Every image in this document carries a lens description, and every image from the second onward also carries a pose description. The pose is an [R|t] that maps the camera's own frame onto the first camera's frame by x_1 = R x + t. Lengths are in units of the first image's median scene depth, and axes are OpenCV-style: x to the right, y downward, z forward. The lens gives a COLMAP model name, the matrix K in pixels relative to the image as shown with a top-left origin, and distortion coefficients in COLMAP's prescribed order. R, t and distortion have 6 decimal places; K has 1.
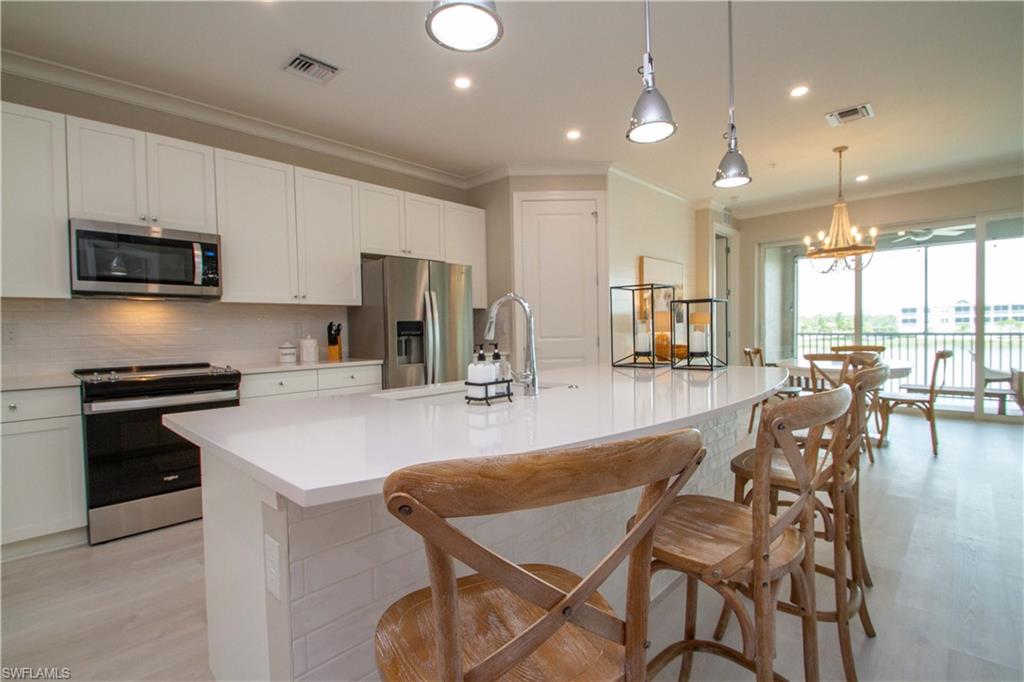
lens RADIAL K [[474.7, 0, 514.4], [0, 474.7, 341.7], [0, 0, 1]] dist [0.018719, -0.020892]
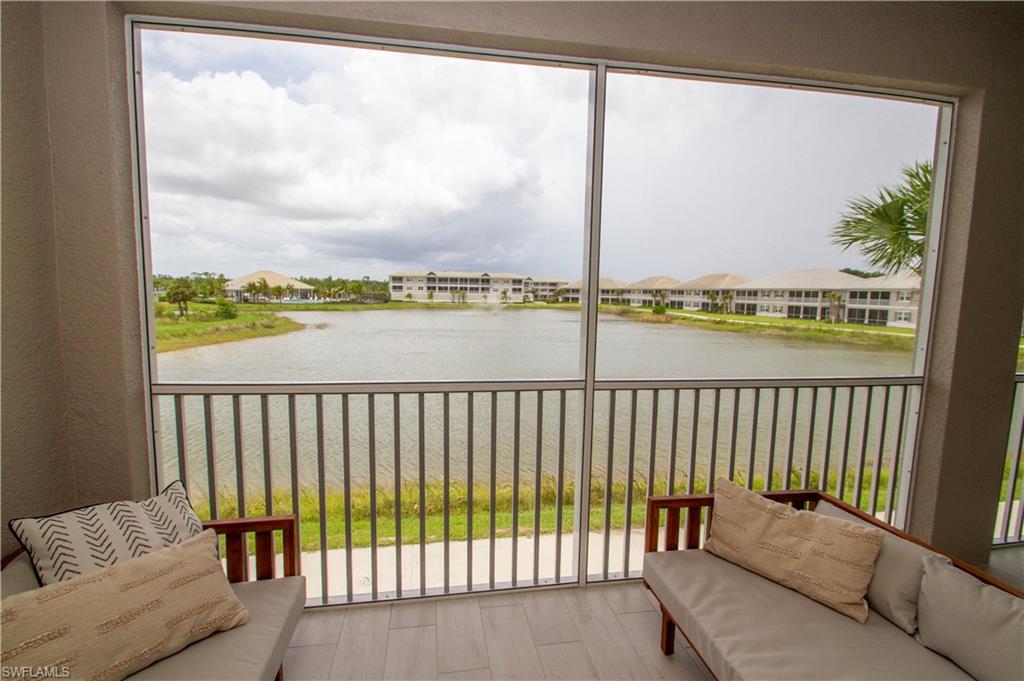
lens RADIAL K [[485.8, 0, 513.2], [0, 485.8, 346.1], [0, 0, 1]] dist [0.001321, -0.013460]
pose [[0.601595, -0.063637, 0.796262, 1.240368], [-0.006159, 0.996423, 0.084287, -0.134144], [-0.798778, -0.055610, 0.599051, 1.771579]]
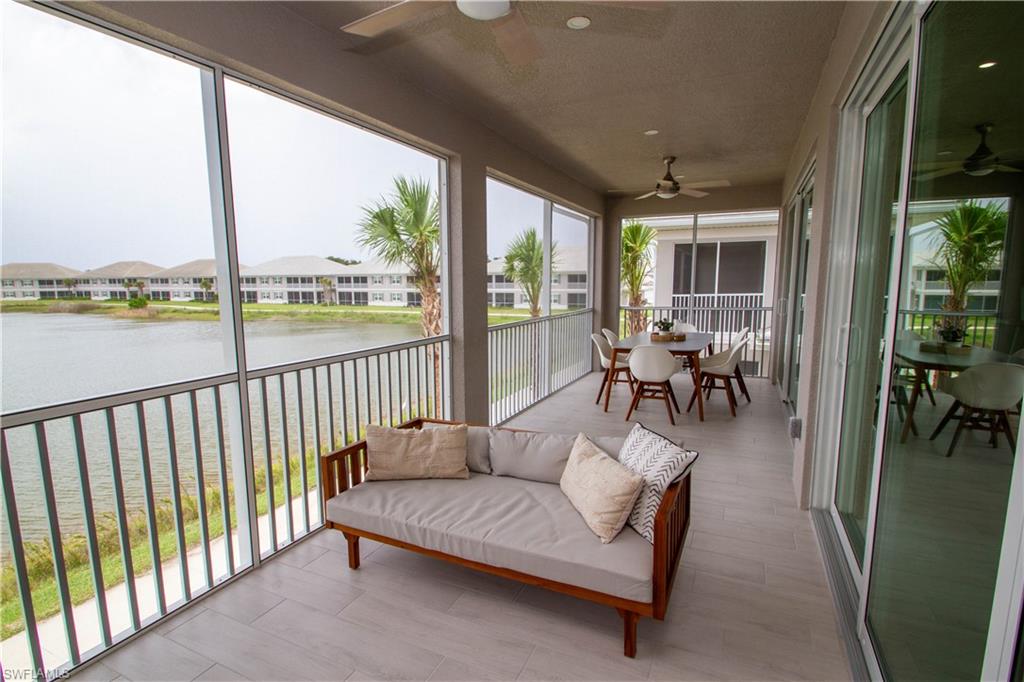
lens RADIAL K [[503.6, 0, 539.8], [0, 503.6, 350.5], [0, 0, 1]] dist [-0.000113, -0.000558]
pose [[-0.362454, -0.111792, 0.925273, 1.027161], [0.033694, 0.990560, 0.132878, -0.143323], [-0.931392, 0.079338, -0.355265, 1.925811]]
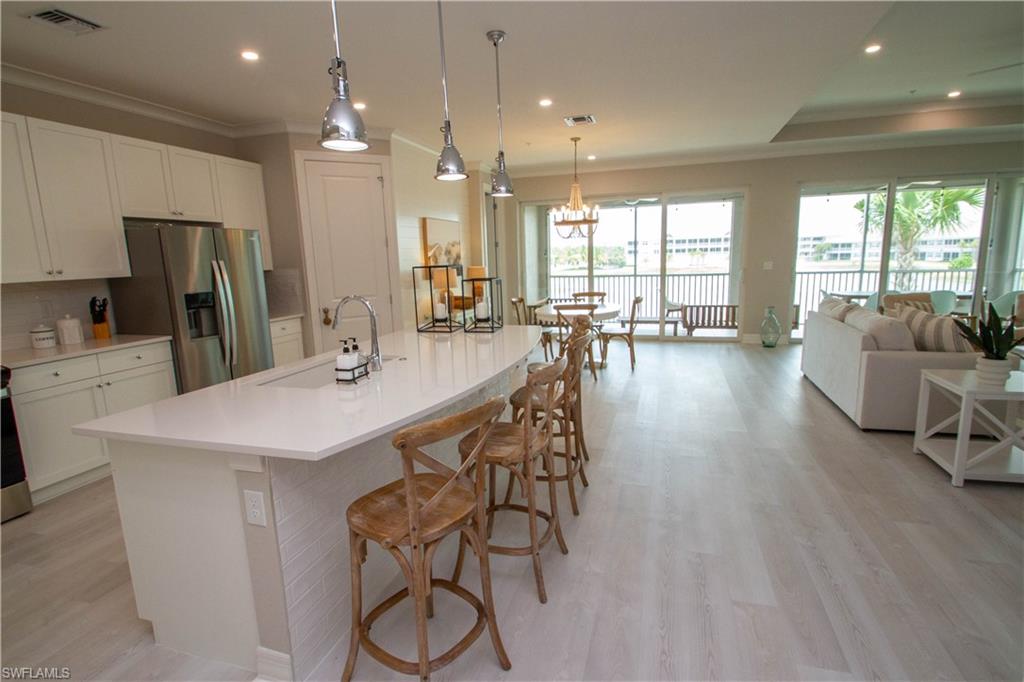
lens RADIAL K [[500.9, 0, 512.0], [0, 500.9, 341.0], [0, 0, 1]] dist [0.000981, -0.000195]
pose [[0.897059, -0.084410, 0.433773, -0.104657], [0.028132, 0.990505, 0.134569, -0.068764], [-0.441014, -0.108514, 0.890916, -0.198379]]
